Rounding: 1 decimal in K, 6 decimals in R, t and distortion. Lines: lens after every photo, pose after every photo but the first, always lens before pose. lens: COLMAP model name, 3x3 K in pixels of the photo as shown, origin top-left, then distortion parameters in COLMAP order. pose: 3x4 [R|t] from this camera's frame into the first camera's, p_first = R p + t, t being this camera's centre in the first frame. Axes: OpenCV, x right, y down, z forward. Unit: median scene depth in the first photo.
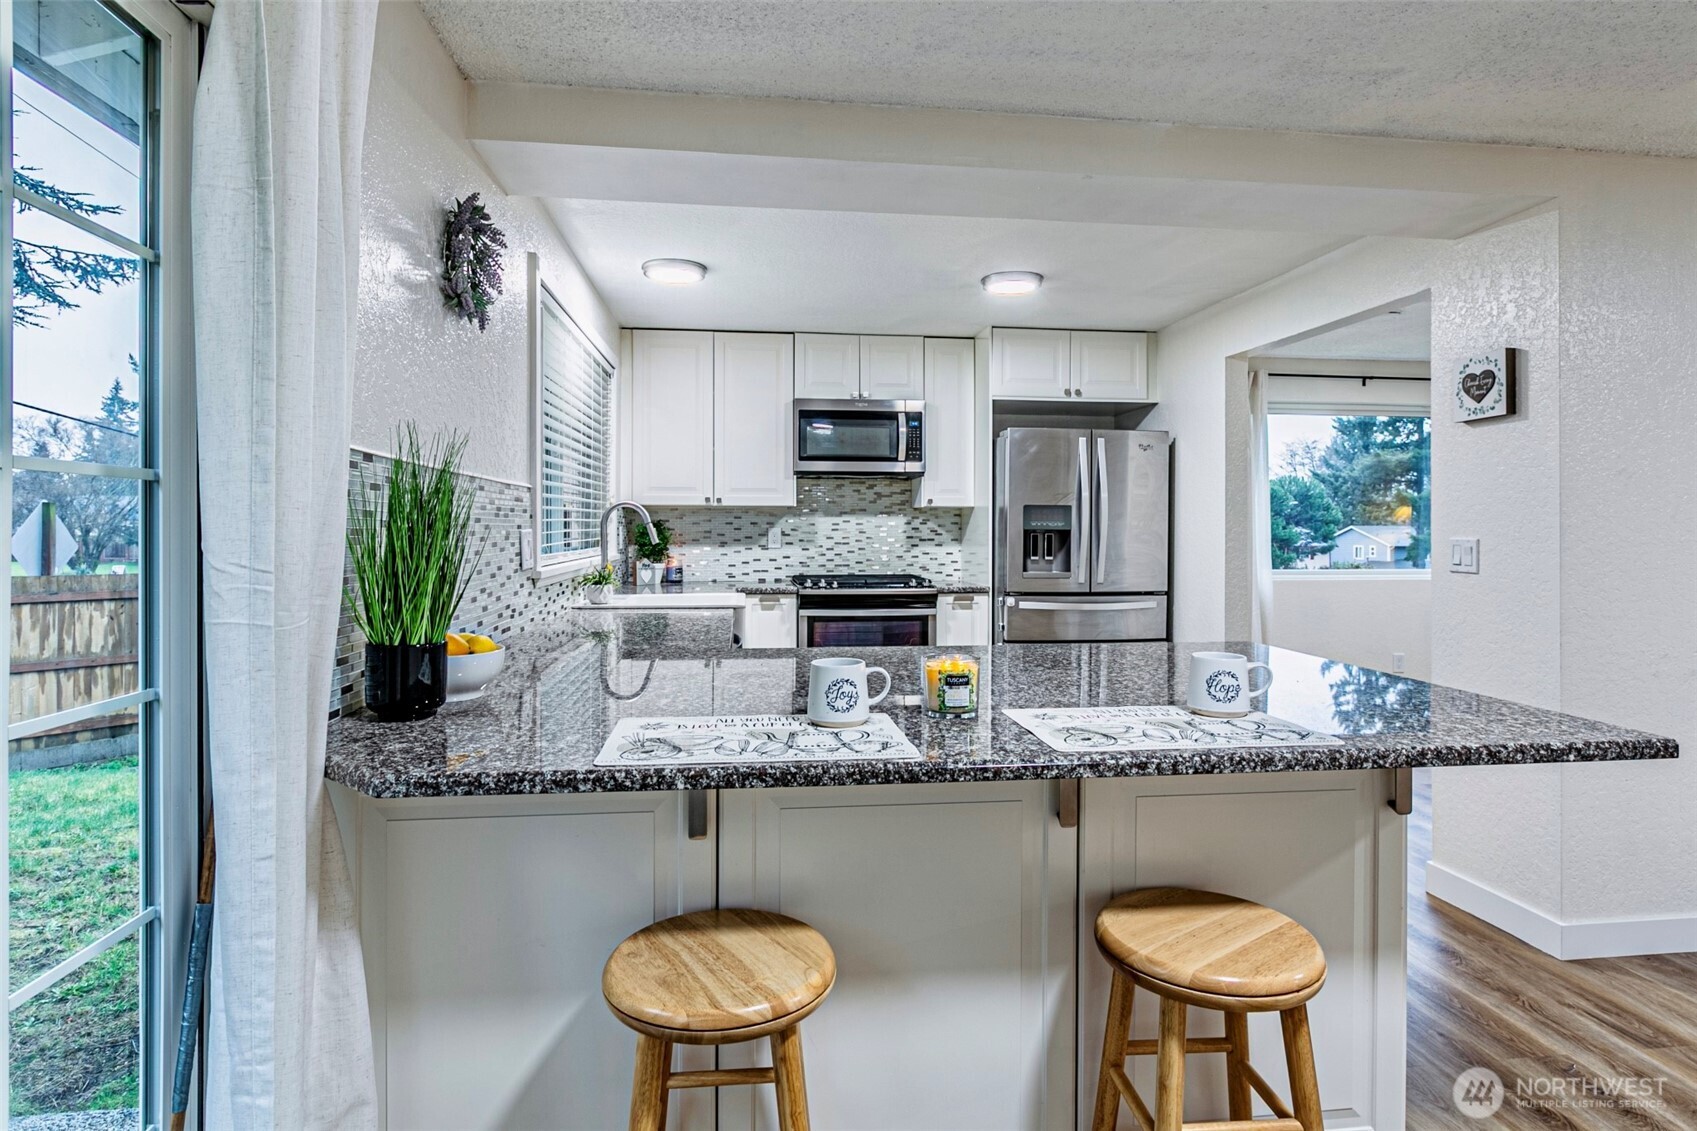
lens RADIAL K [[965.1, 0, 913.0], [0, 965.1, 525.0], [0, 0, 1]] dist [-0.001657, 0.000064]
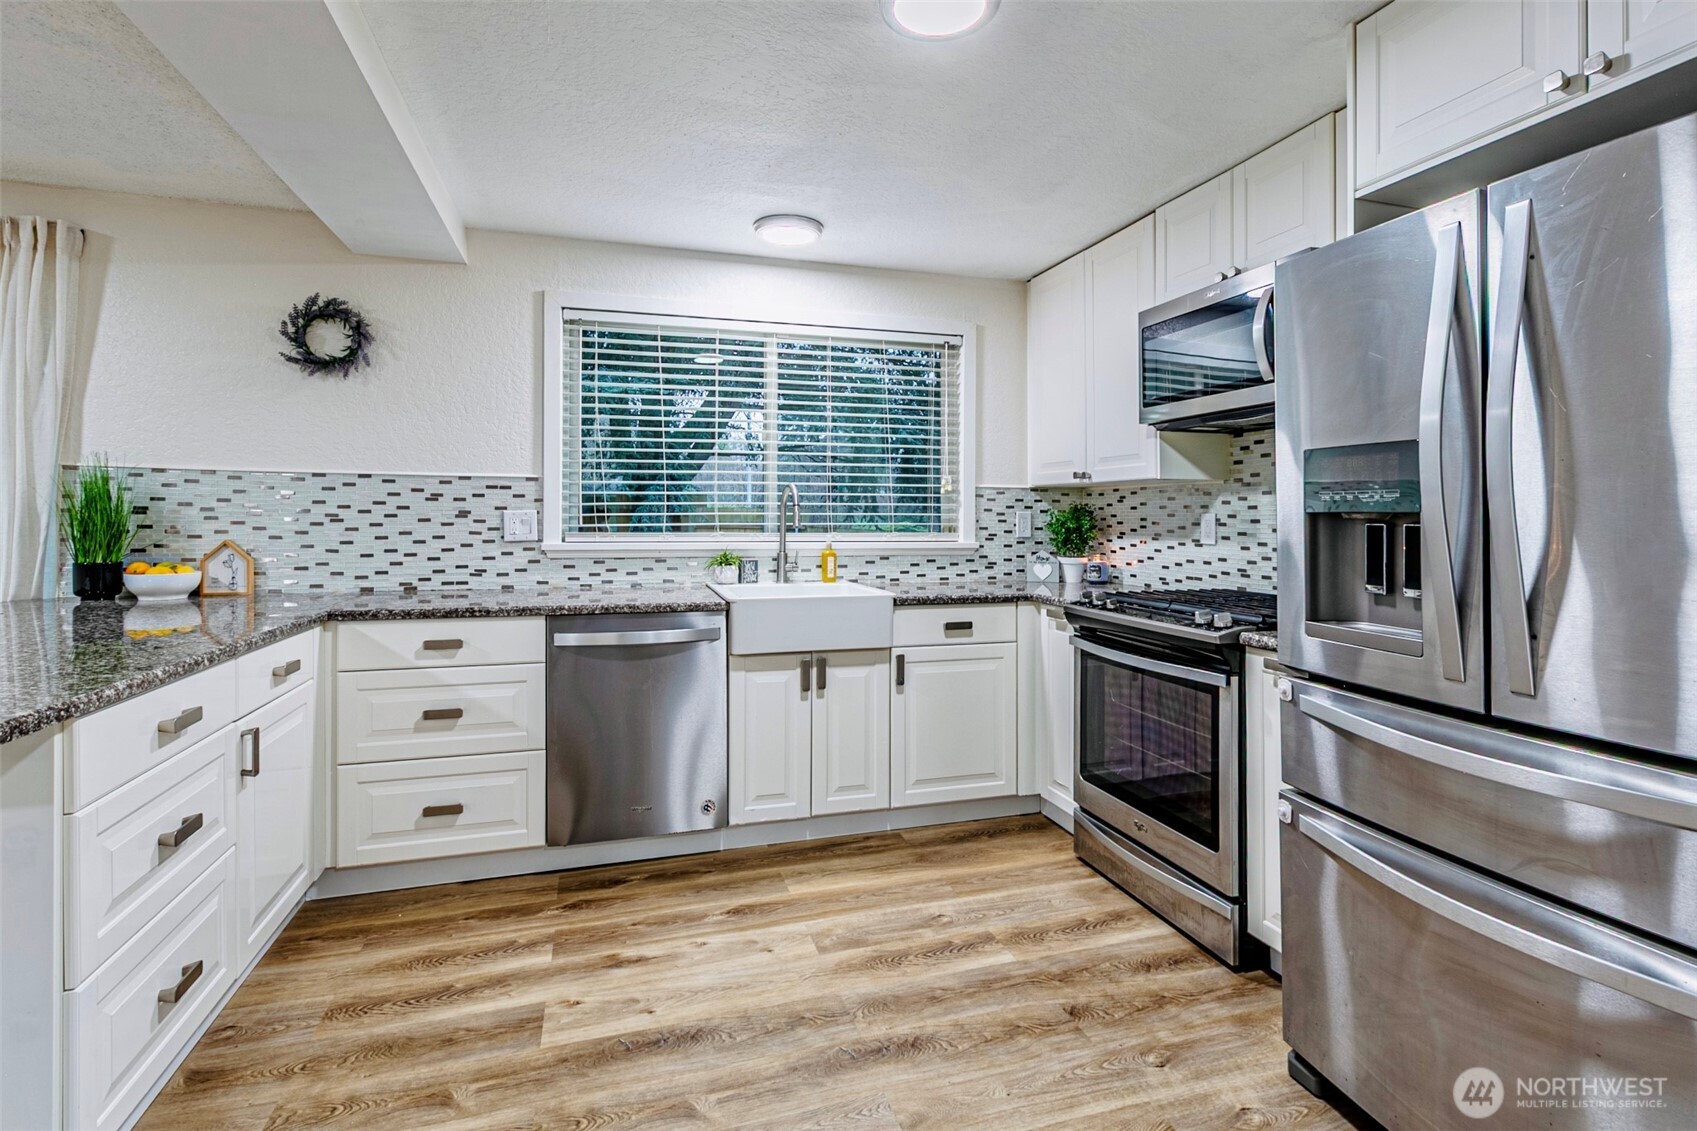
lens RADIAL K [[840.6, 0, 832.2], [0, 840.6, 515.6], [0, 0, 1]] dist [-0.001760, 0.000735]
pose [[0.079257, -0.002139, -0.996852, 0.420478], [-0.003697, 0.999990, -0.002440, 0.007243], [0.996847, 0.003879, 0.079249, 0.745970]]
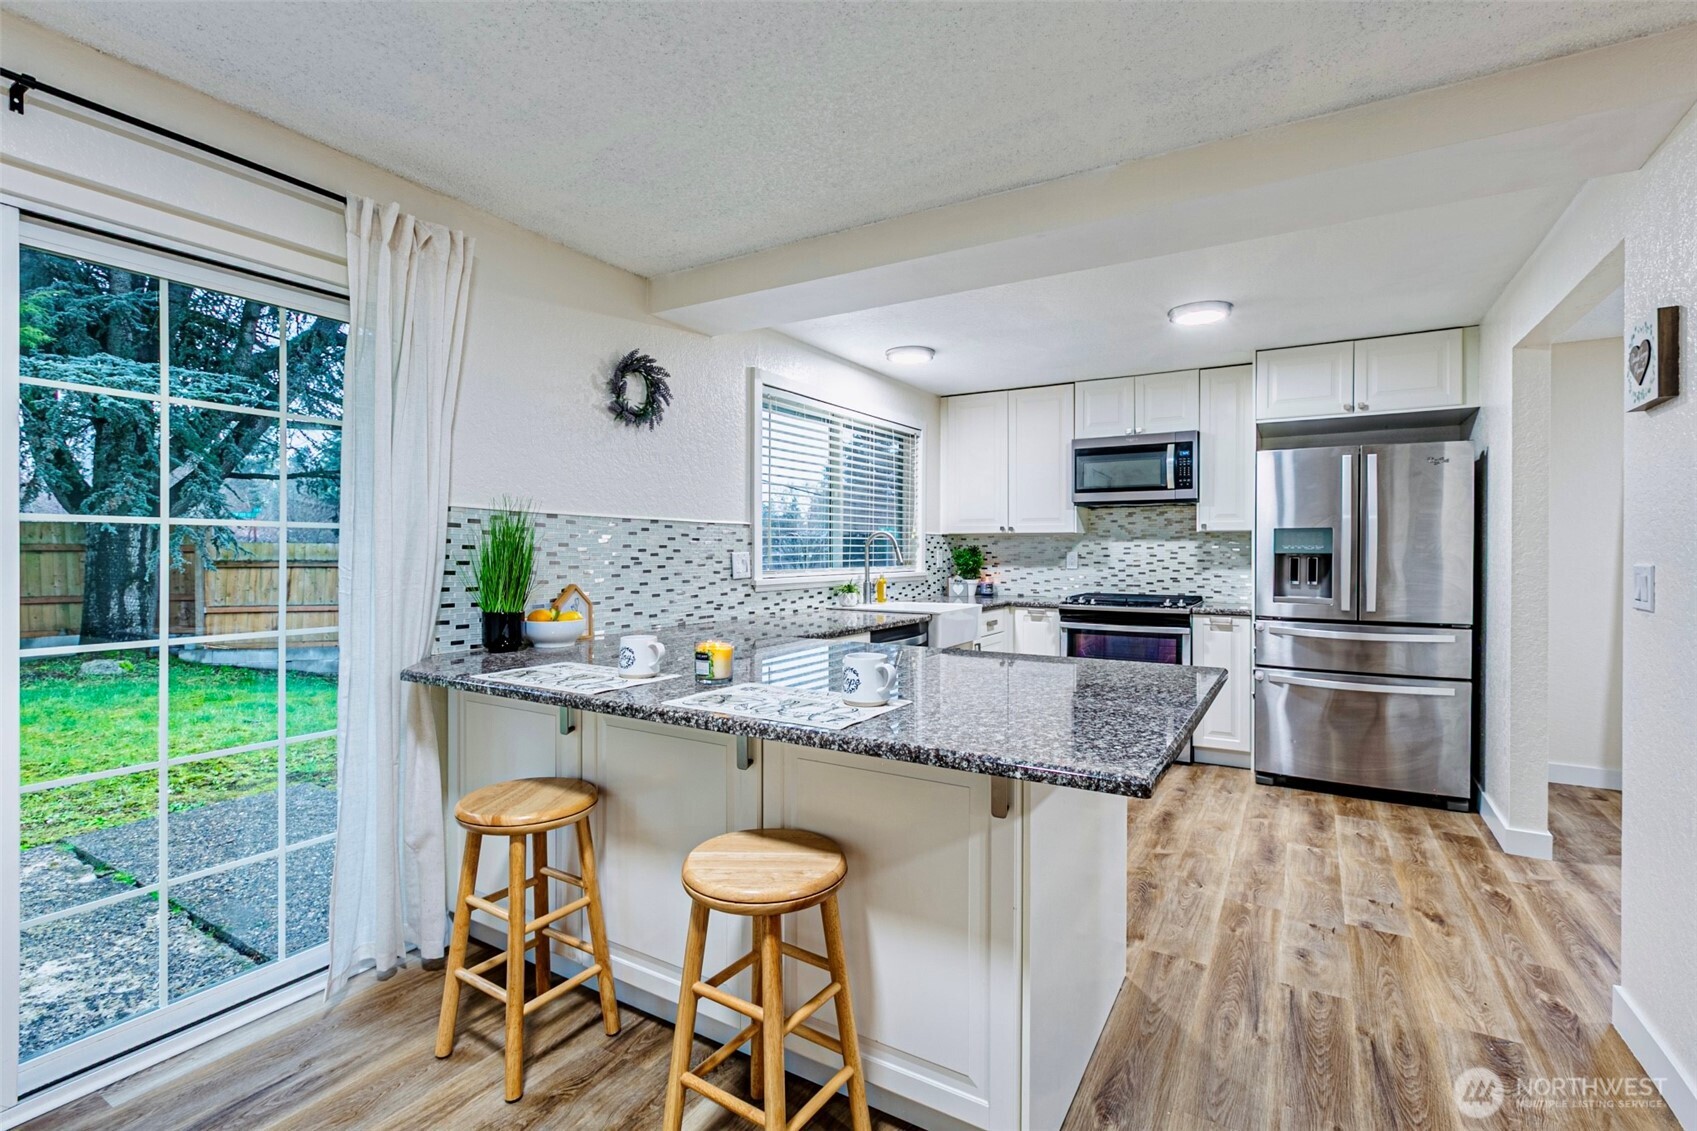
lens RADIAL K [[840.0, 0, 853.2], [0, 840.0, 553.7], [0, 0, 1]] dist [0.010020, 0.000062]
pose [[0.761425, 0.002513, -0.648248, 0.331296], [0.000978, 0.999987, 0.005026, 0.000195], [0.648253, -0.004461, 0.761412, 0.060091]]
